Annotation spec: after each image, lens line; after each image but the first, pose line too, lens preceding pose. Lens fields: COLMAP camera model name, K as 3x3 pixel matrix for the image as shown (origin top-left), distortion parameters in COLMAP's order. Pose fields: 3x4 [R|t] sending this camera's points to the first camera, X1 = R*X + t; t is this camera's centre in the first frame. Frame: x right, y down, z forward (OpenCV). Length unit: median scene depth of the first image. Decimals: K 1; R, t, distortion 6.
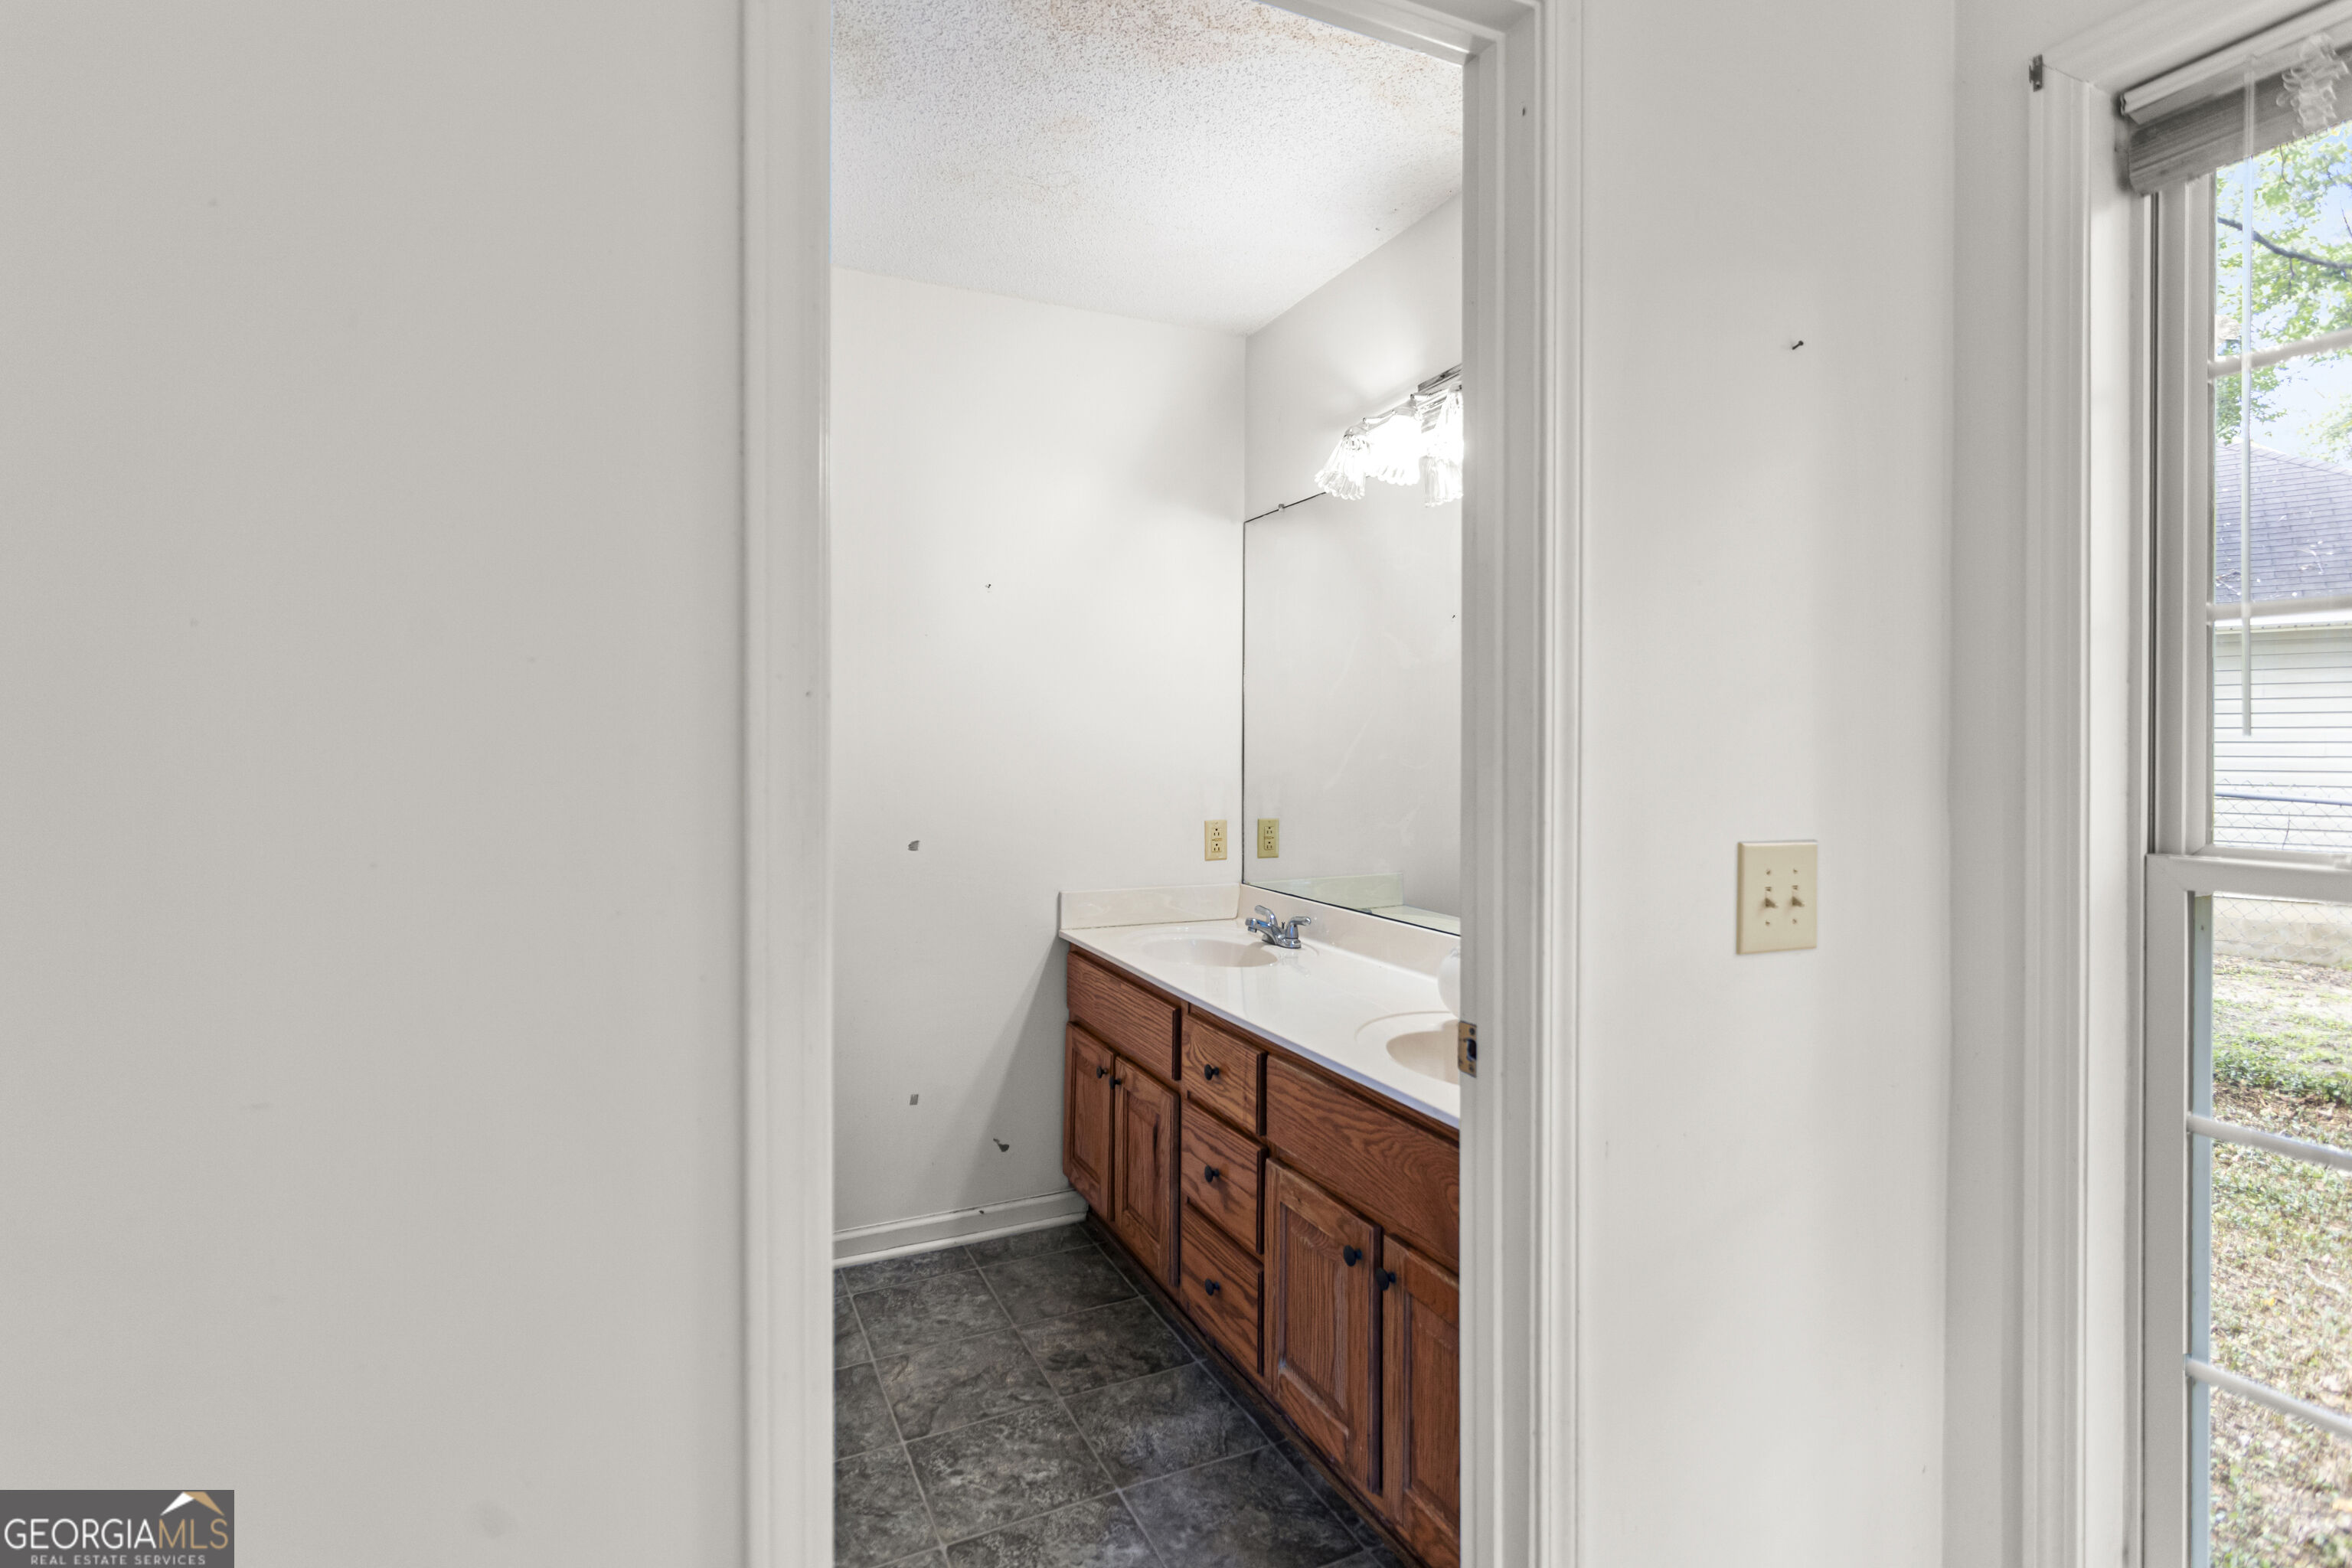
lens RADIAL K [[1134.4, 0, 1192.9], [0, 1134.4, 741.5], [0, 0, 1]] dist [-0.000437, -0.000385]
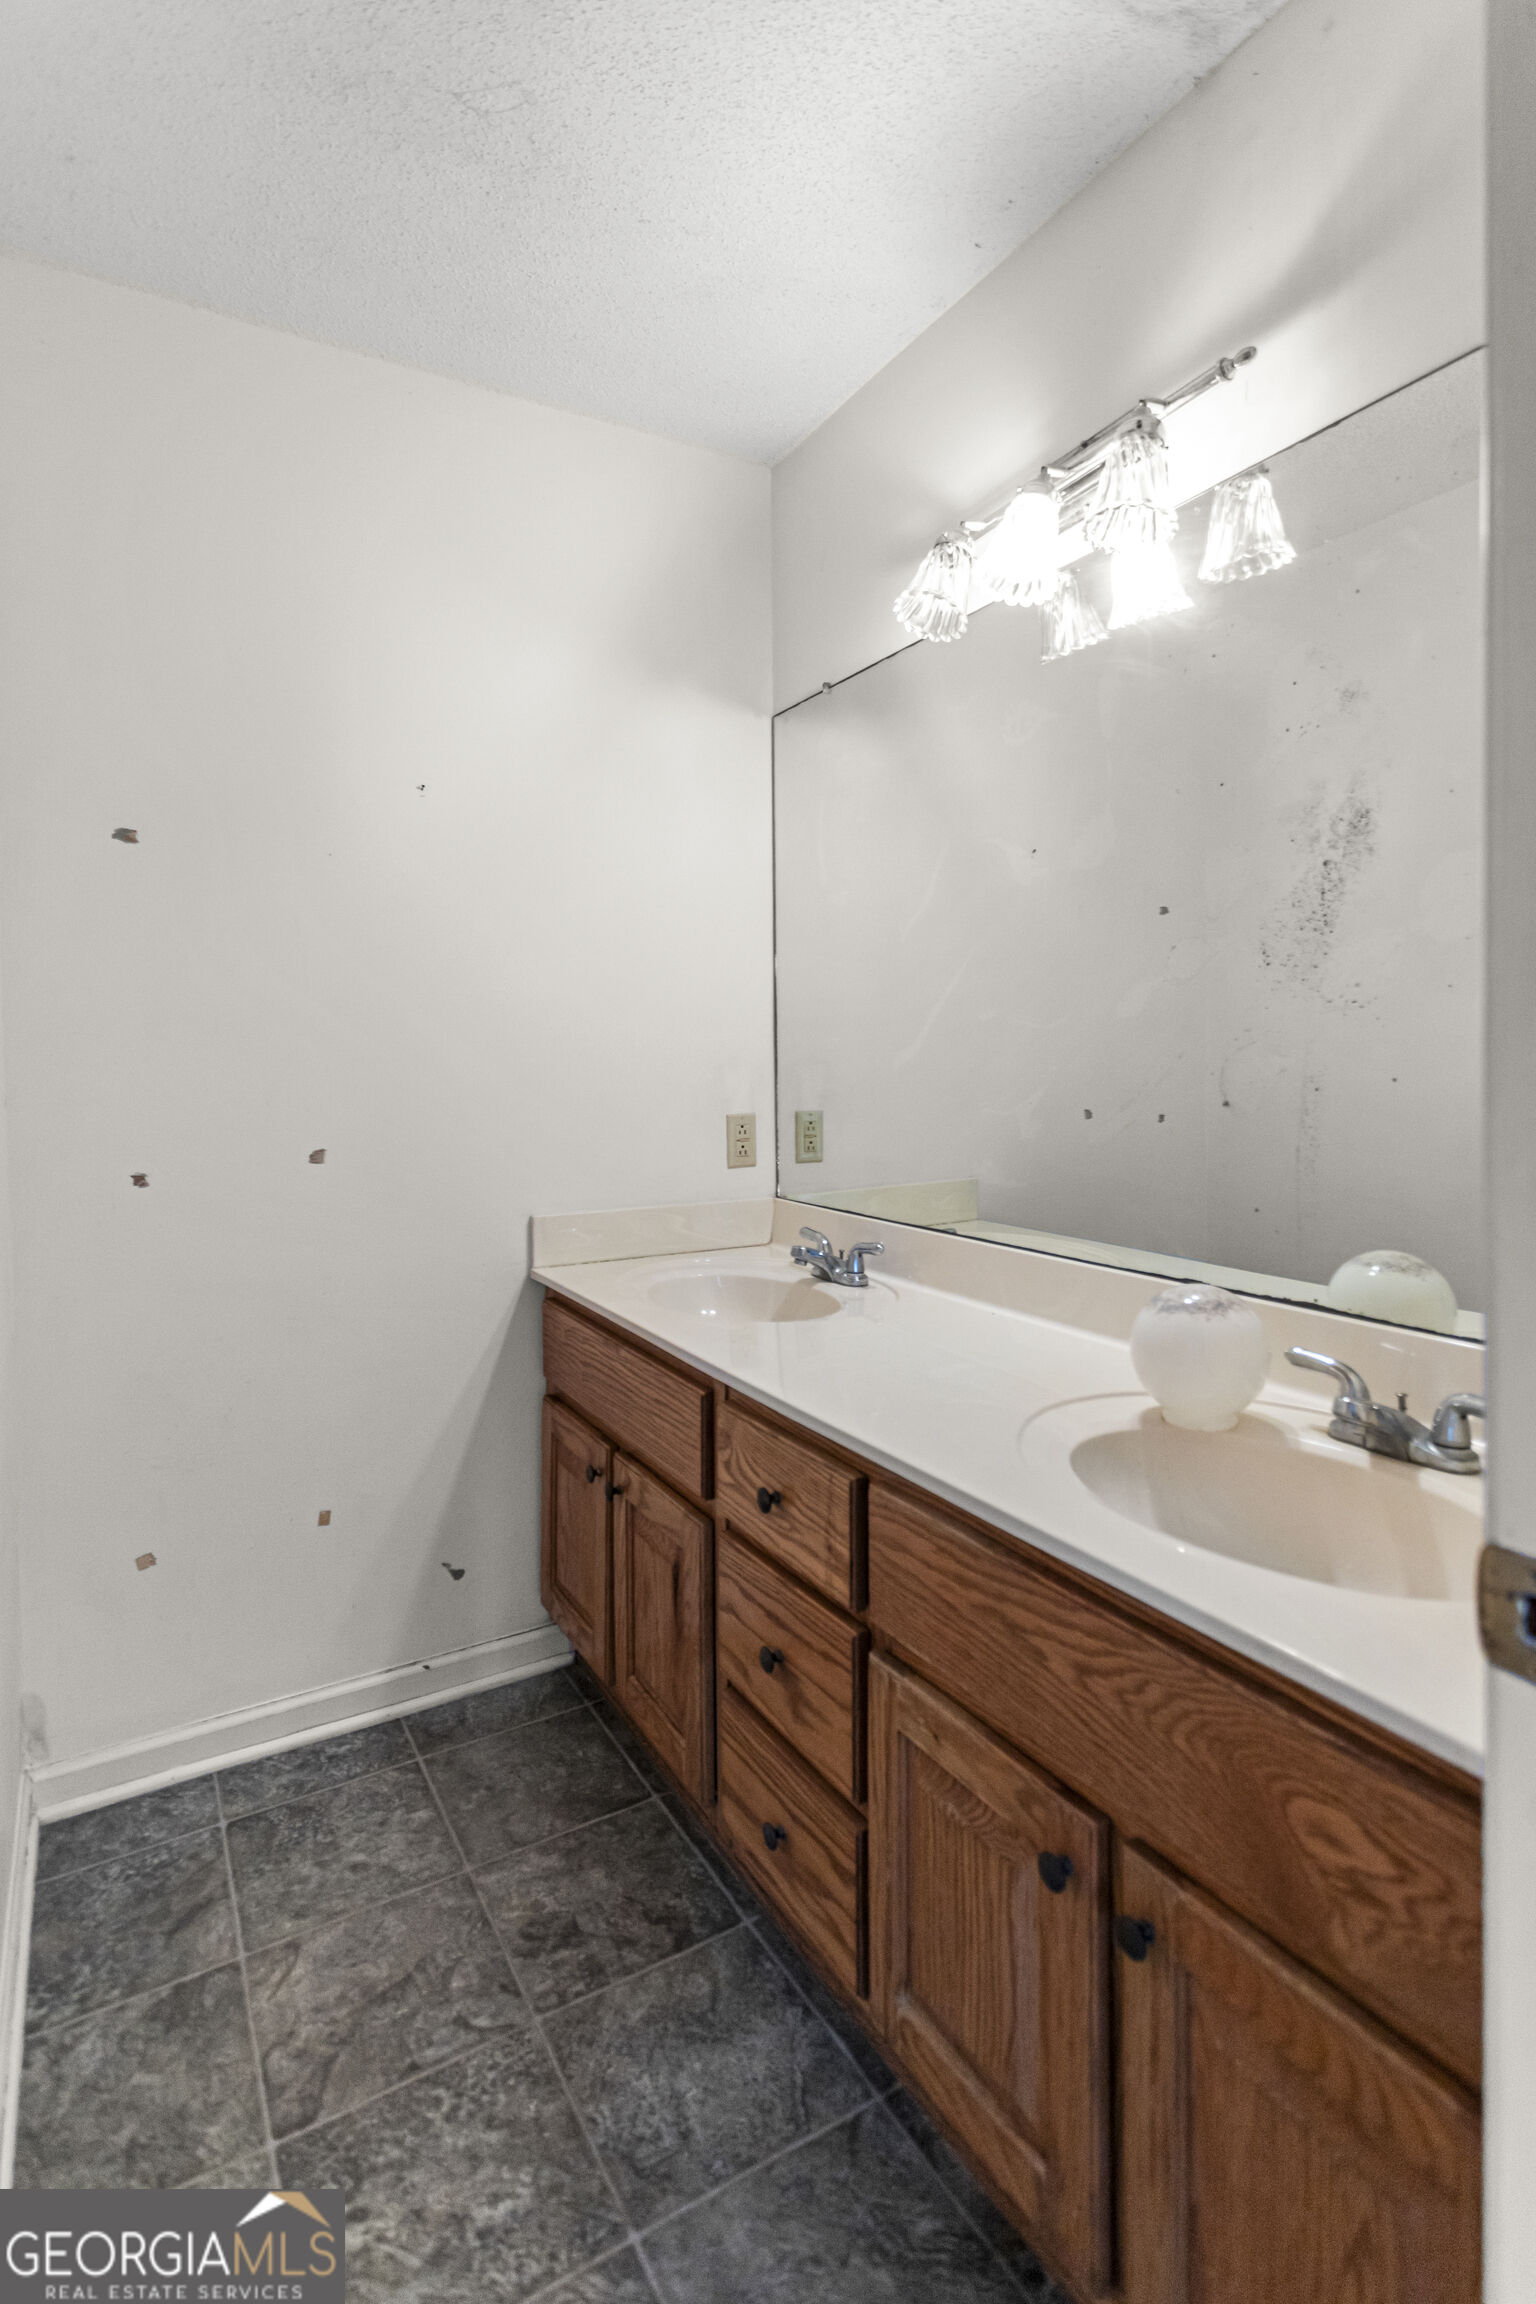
lens RADIAL K [[1139.8, 0, 765.5], [0, 1139.8, 1055.7], [0, 0, 1]] dist [0.005322, -0.000179]
pose [[0.996956, -0.015002, 0.076515, -0.029116], [0.014586, 0.999876, 0.005989, 0.037000], [-0.076595, -0.004855, 0.997050, 0.345252]]
